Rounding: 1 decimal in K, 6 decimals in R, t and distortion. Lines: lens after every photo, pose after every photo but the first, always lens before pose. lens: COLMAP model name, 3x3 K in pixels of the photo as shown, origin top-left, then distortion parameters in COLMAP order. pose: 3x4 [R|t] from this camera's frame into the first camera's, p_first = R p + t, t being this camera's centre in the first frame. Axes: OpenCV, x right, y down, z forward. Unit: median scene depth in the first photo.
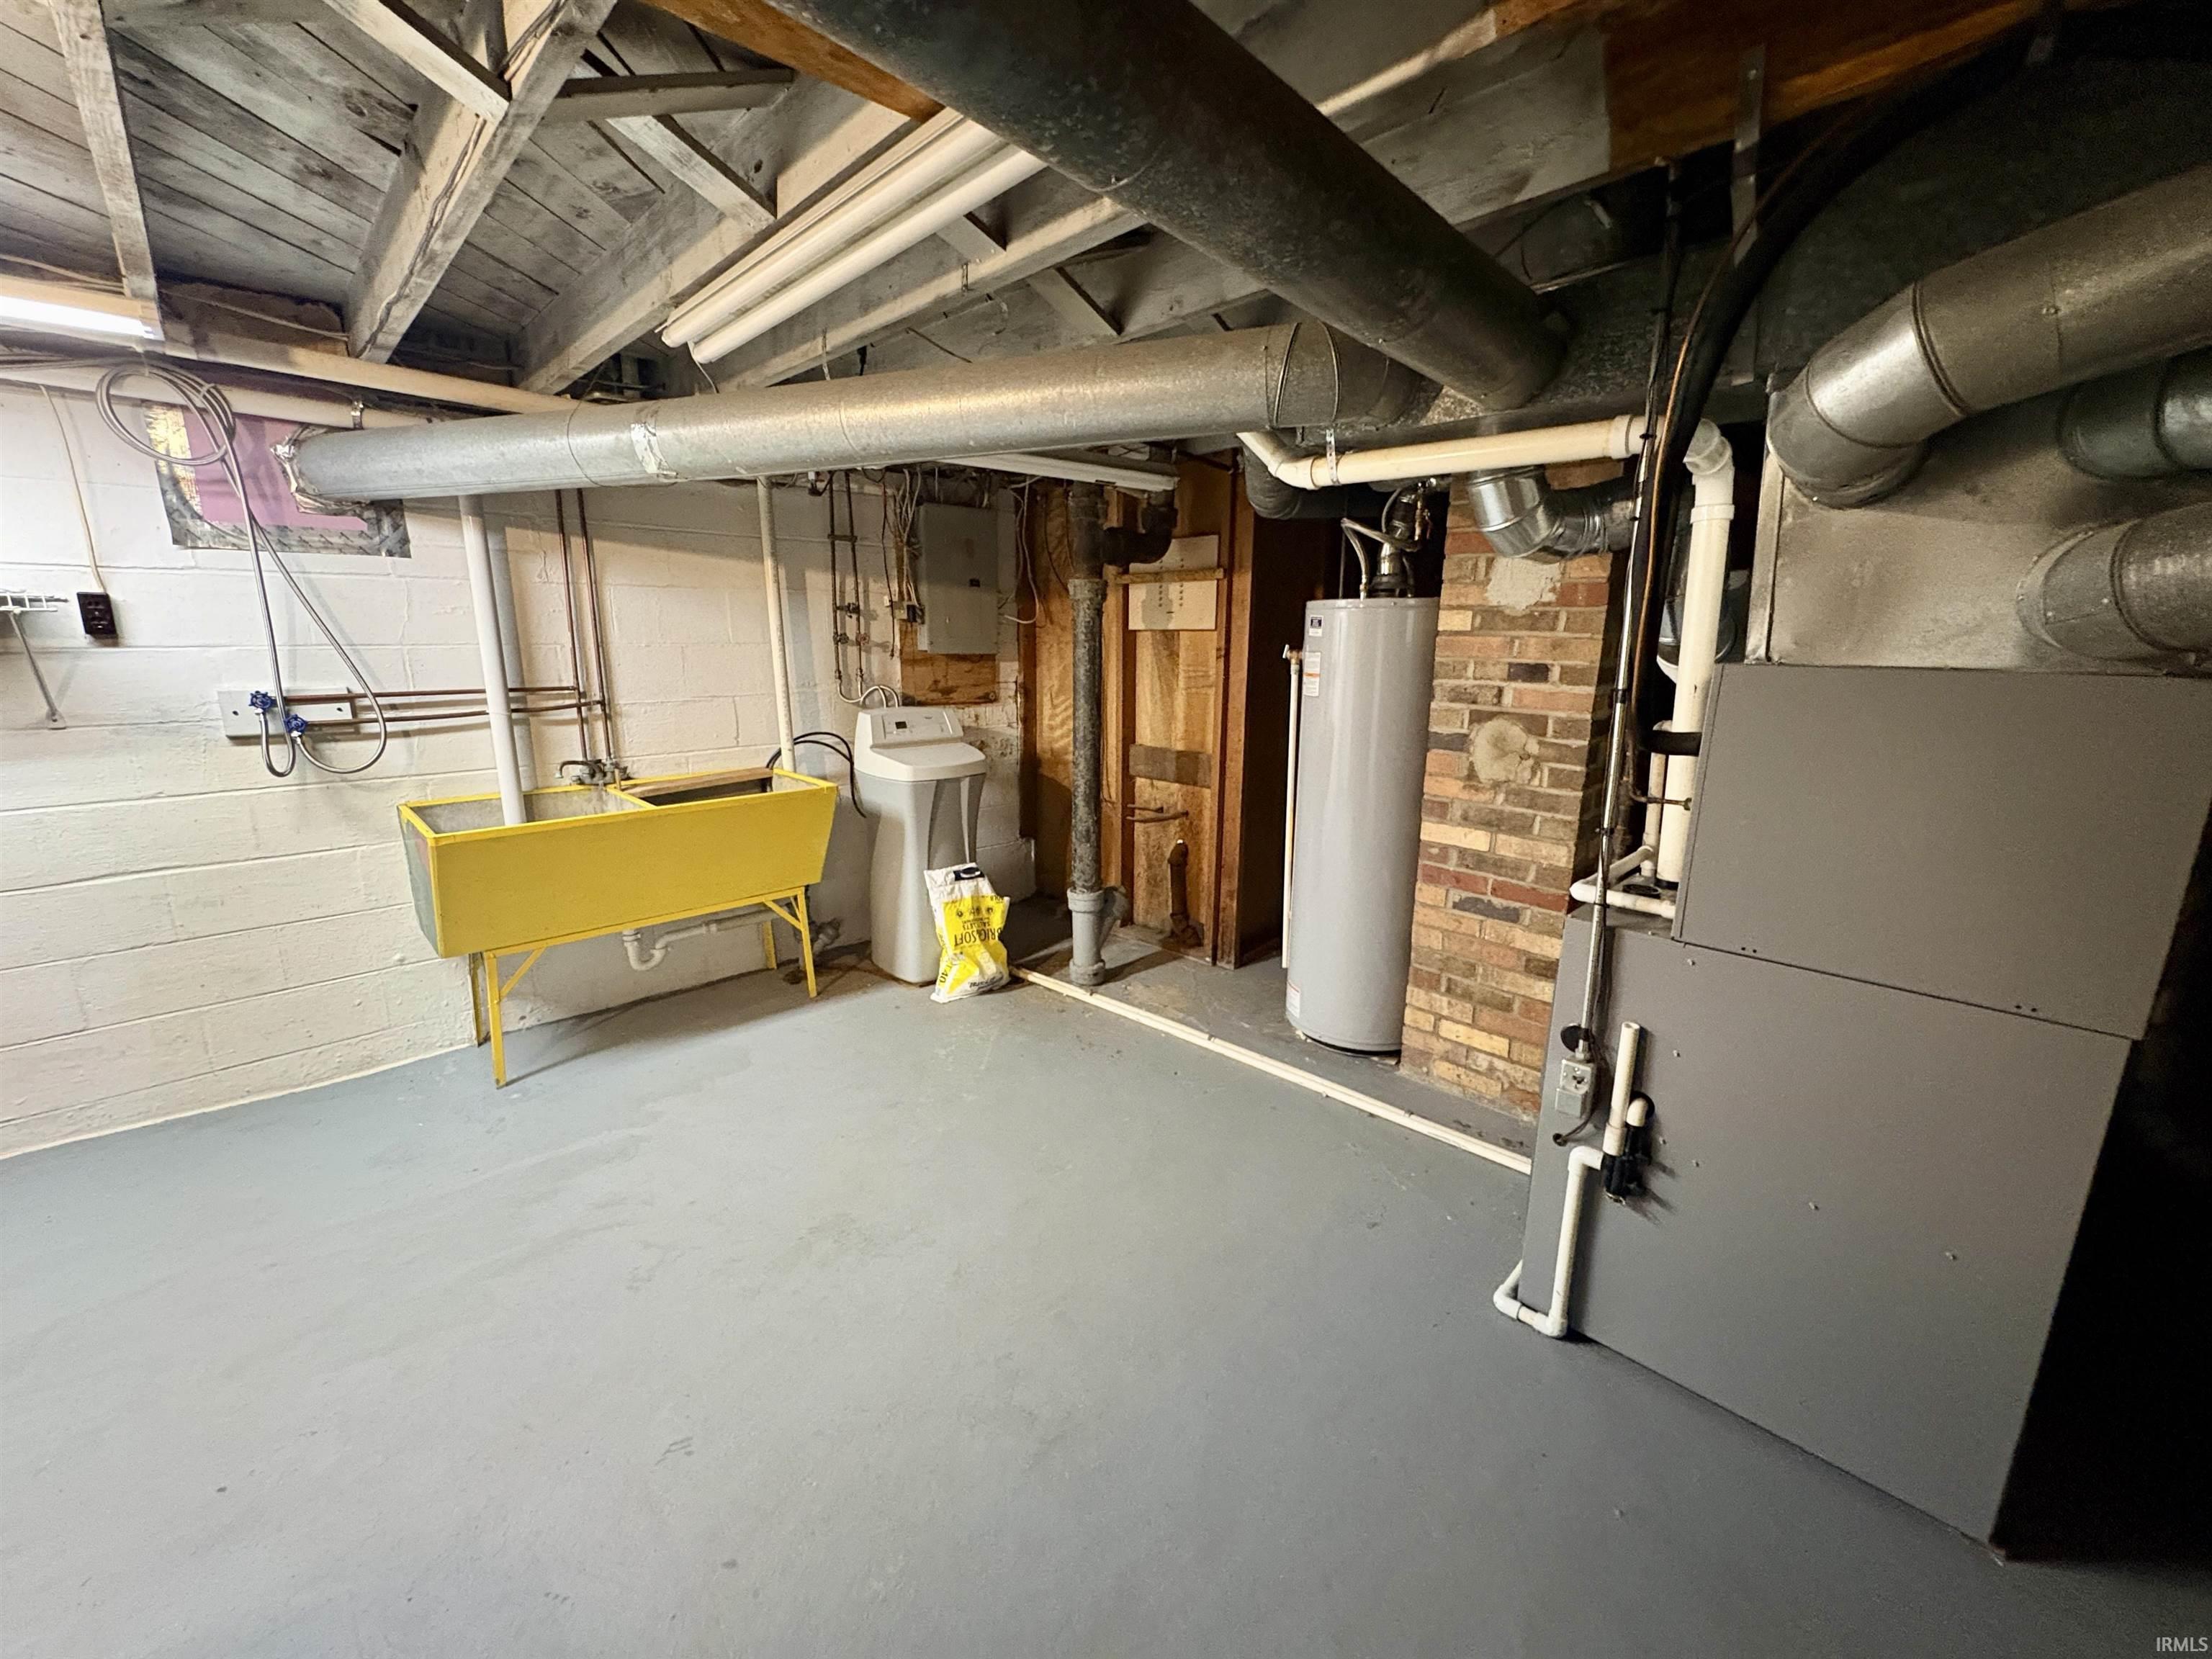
lens RADIAL K [[895.7, 0, 1106.0], [0, 895.7, 829.5], [0, 0, 1]] dist [0.001089, -0.000043]
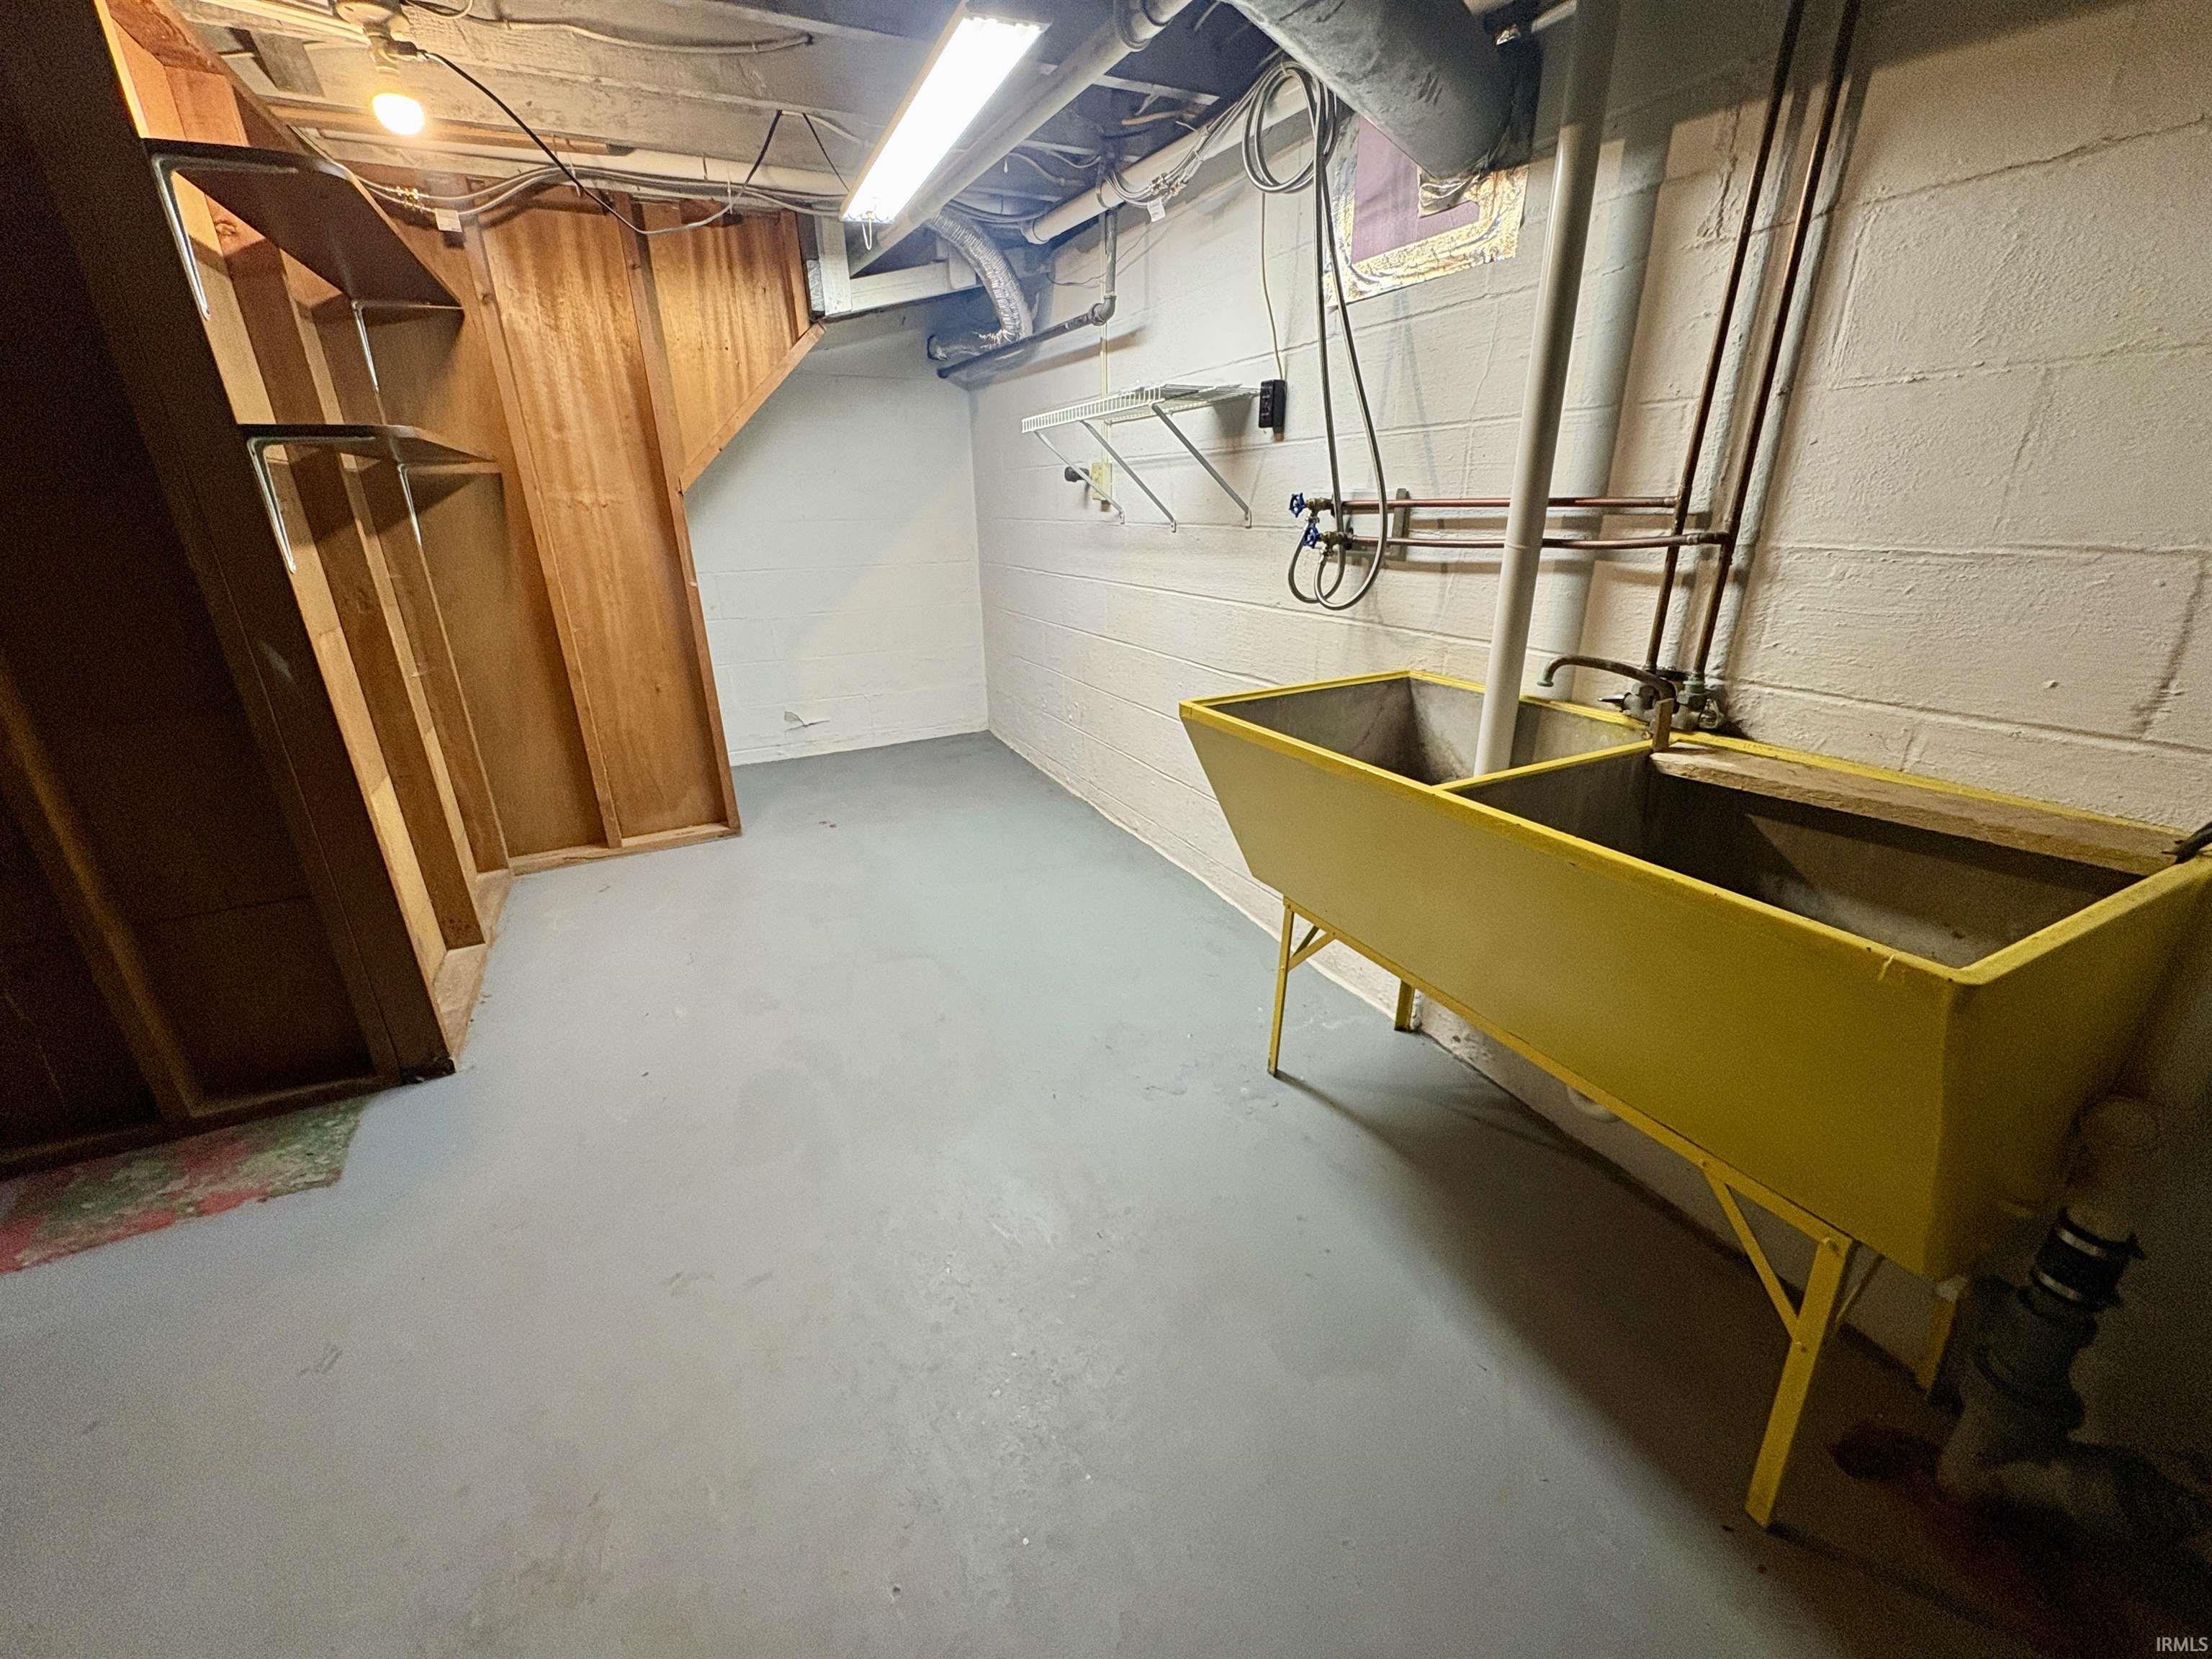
lens RADIAL K [[895.7, 0, 1106.0], [0, 895.7, 829.5], [0, 0, 1]] dist [0.001089, -0.000043]
pose [[-0.360211, 0.325835, -0.874116, -0.055126], [-0.182058, 0.894446, 0.408437, -0.151350], [0.914933, 0.306263, -0.262869, 0.962191]]
